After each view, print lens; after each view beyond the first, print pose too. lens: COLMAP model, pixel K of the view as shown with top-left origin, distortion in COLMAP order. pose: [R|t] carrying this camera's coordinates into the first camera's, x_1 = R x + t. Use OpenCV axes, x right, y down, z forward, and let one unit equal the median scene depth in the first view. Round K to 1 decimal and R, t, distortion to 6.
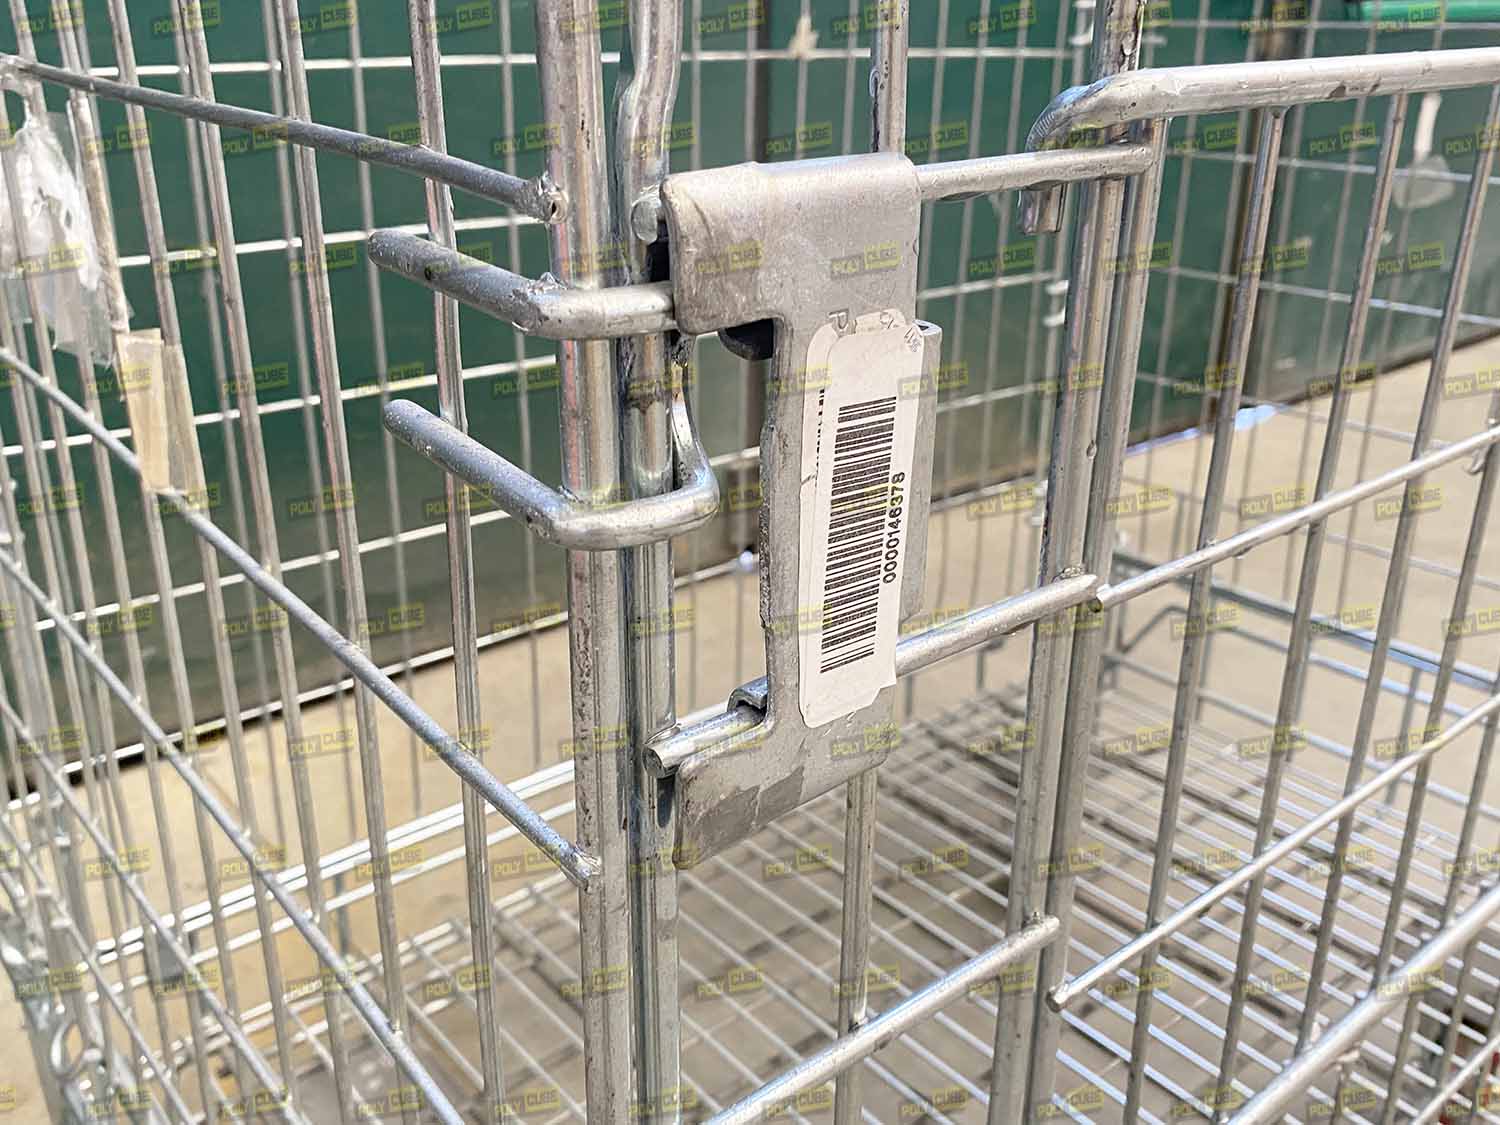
lens RADIAL K [[1377.8, 0, 750.0], [0, 1377.8, 562.5], [0, 0, 1]] dist [-0.002203, 0.000180]
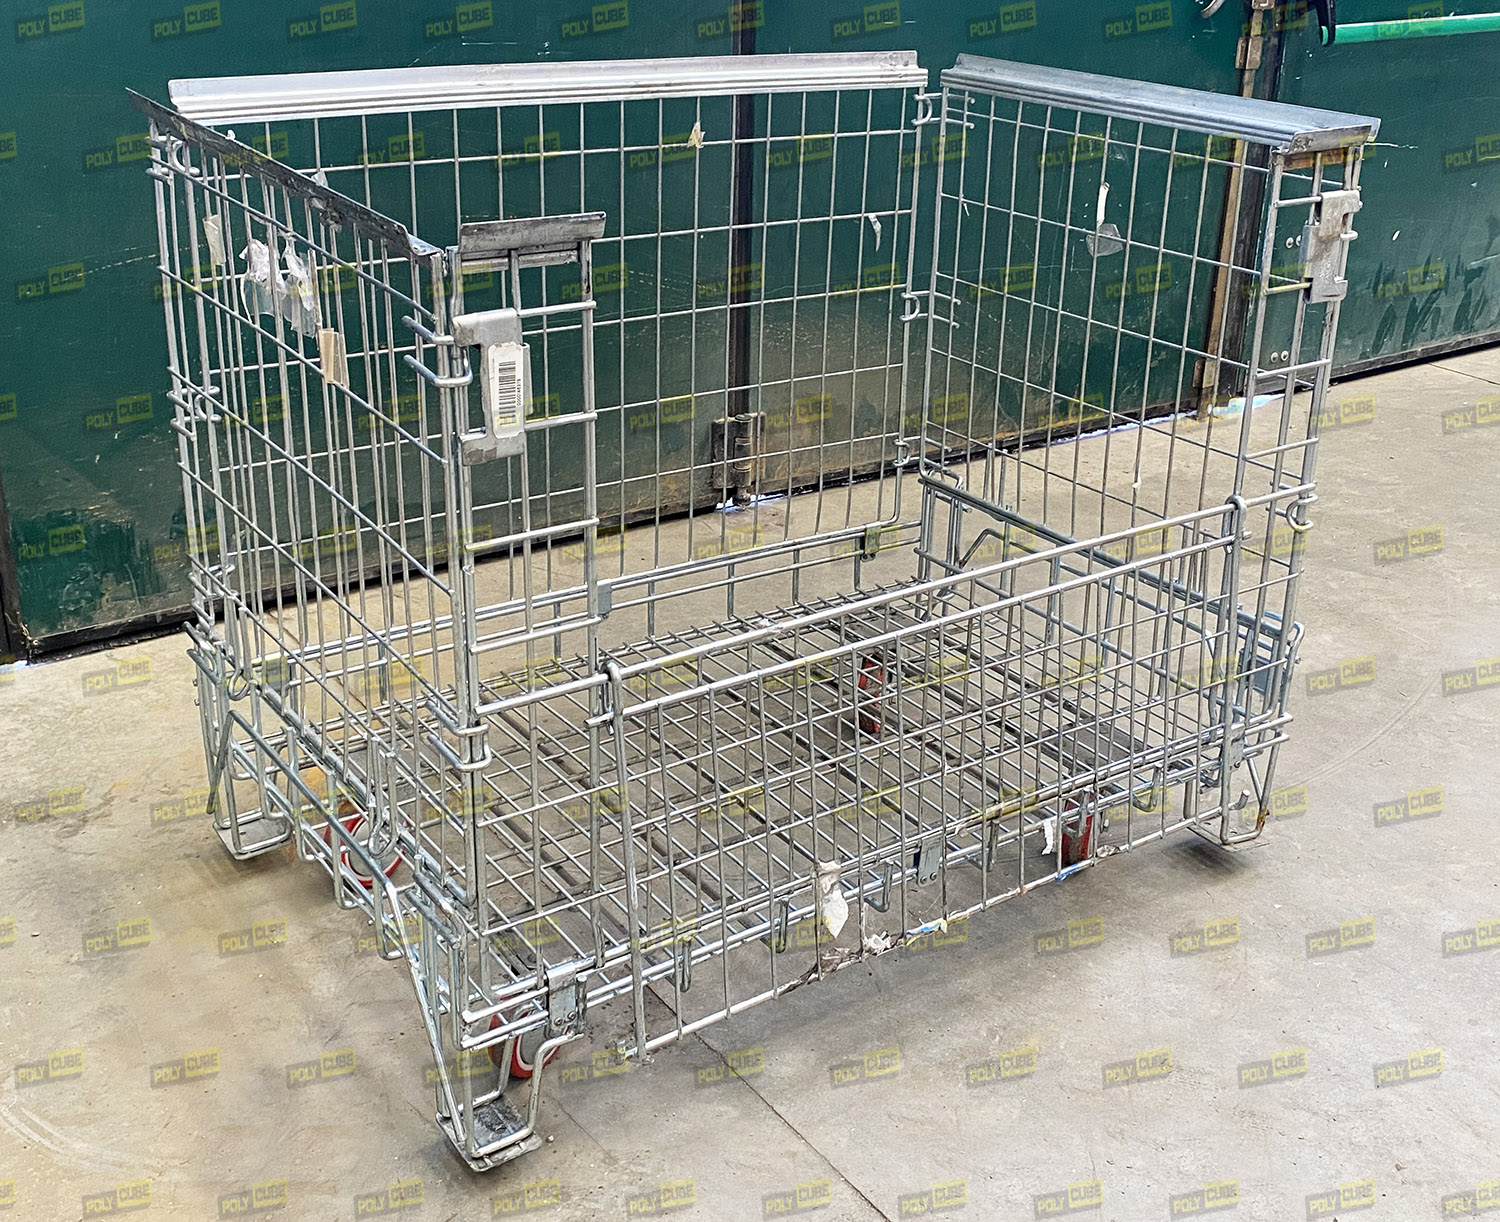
lens RADIAL K [[1776.9, 0, 803.2], [0, 1776.9, 612.9], [0, 0, 1]] dist [0.121977, -0.001196]
pose [[0.996565, 0.055369, -0.061581, 1.281993], [-0.054213, 0.998323, 0.020290, 0.475142], [0.062602, -0.016882, 0.997896, -4.243597]]
